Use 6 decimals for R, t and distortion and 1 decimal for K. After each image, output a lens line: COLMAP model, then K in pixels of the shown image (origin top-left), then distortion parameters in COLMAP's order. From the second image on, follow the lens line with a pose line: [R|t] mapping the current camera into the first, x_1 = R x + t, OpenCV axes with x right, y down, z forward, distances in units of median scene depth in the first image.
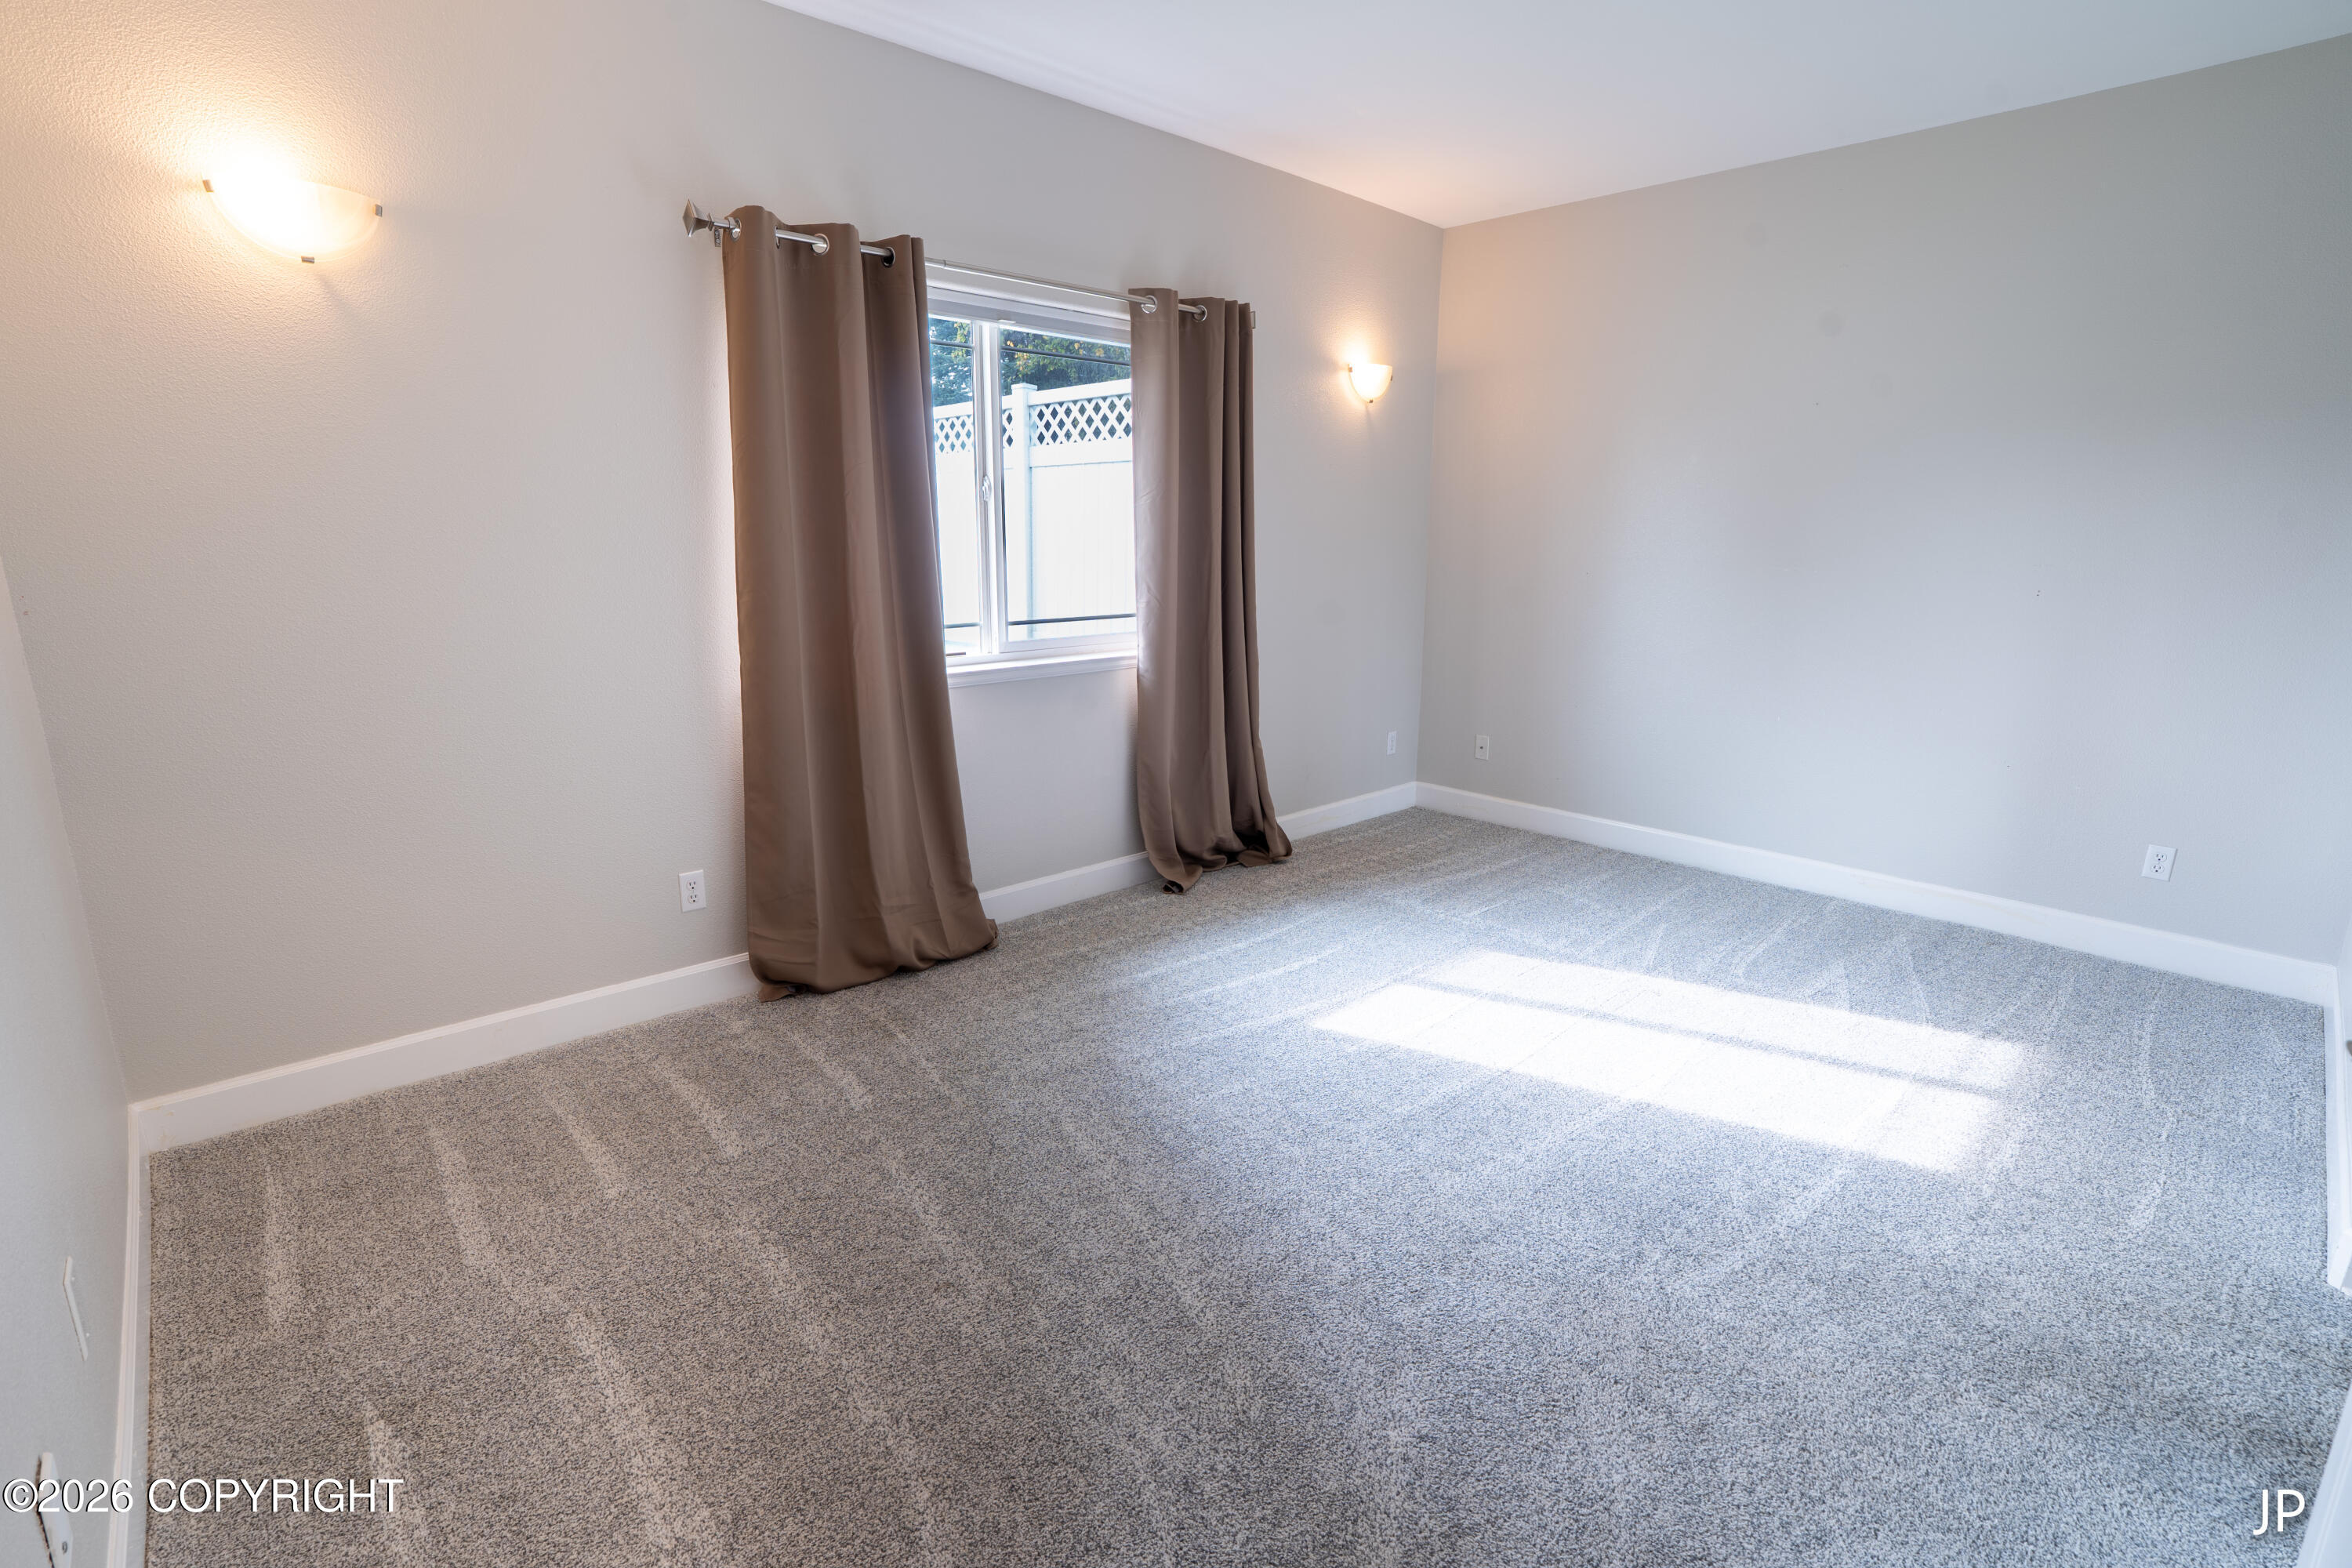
lens RADIAL K [[1086.3, 0, 1176.3], [0, 1086.3, 782.6], [0, 0, 1]] dist [-0.069028, 0.022934]
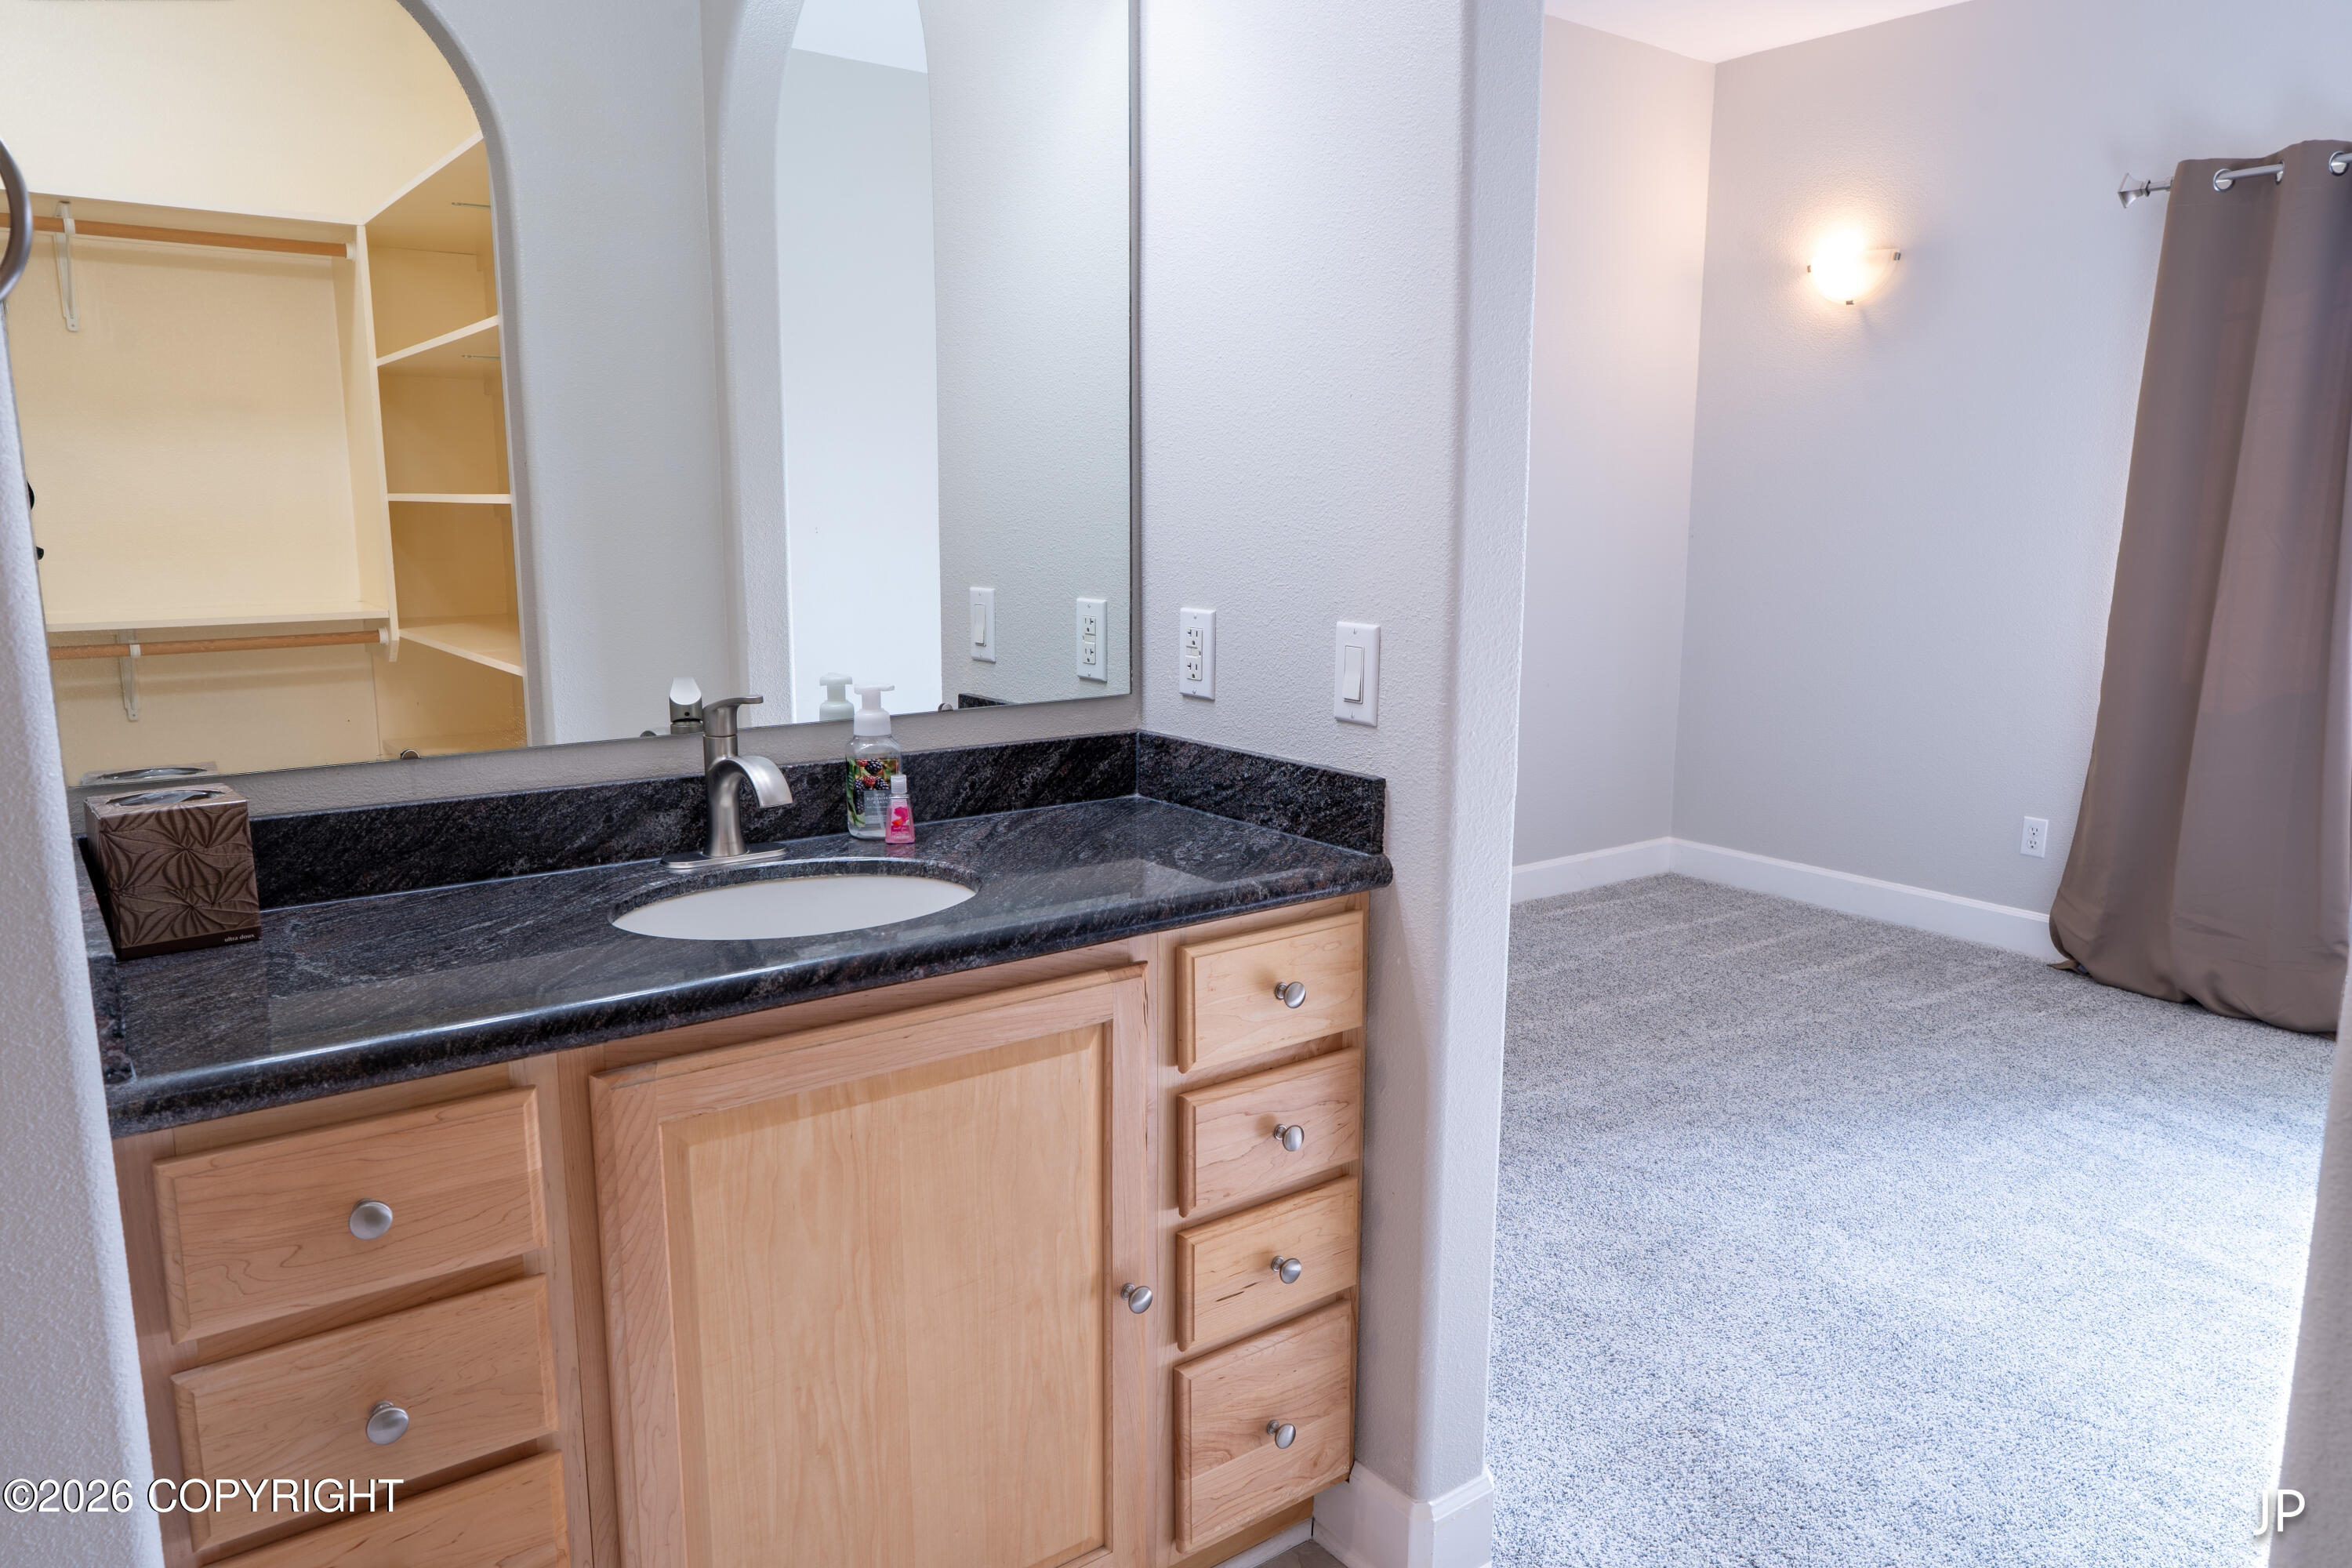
lens RADIAL K [[1538.9, 0, 1163.5], [0, 1538.9, 797.0], [0, 0, 1]] dist [-0.024442, 0.010114]
pose [[-0.114773, 0.180102, -0.976929, 1.194107], [-0.220881, 0.954183, 0.201859, -0.053357], [0.968524, 0.238953, -0.069734, 0.312988]]
